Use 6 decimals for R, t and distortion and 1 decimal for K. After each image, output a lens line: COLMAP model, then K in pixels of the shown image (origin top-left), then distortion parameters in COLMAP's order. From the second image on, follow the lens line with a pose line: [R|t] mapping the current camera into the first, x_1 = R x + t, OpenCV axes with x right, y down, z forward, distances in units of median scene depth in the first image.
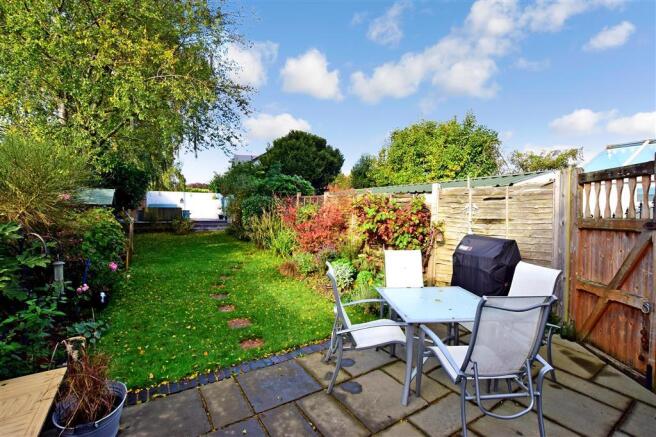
lens RADIAL K [[290.2, 0, 330.7], [0, 290.2, 219.0], [0, 0, 1]] dist [-0.027491, -0.001182]
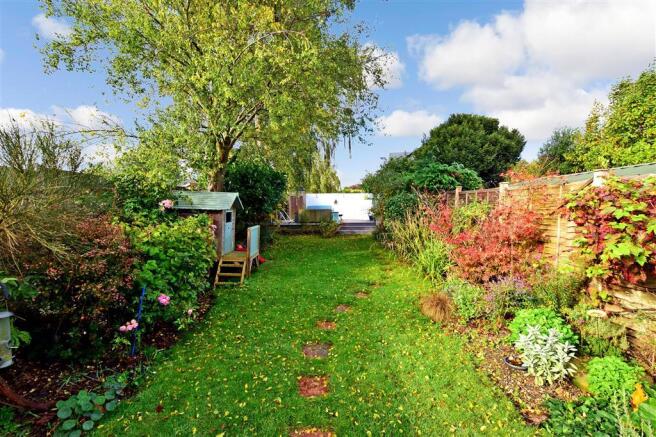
lens RADIAL K [[290.2, 0, 331.5], [0, 290.2, 221.8], [0, 0, 1]] dist [-0.027491, -0.001182]
pose [[0.858472, 0.003168, -0.512851, -0.010254], [0.003005, 0.999933, 0.011208, -0.010016], [0.512852, -0.011162, 0.858404, 0.175471]]
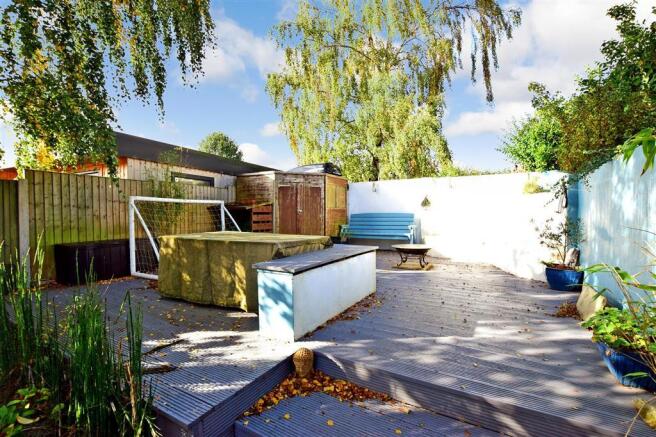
lens RADIAL K [[290.2, 0, 328.7], [0, 290.2, 220.2], [0, 0, 1]] dist [-0.027491, -0.001182]
pose [[0.511823, 0.013421, -0.858986, -0.407844], [-0.020036, 0.999792, 0.003683, -0.062739], [0.858857, 0.015326, 0.511986, 1.063293]]
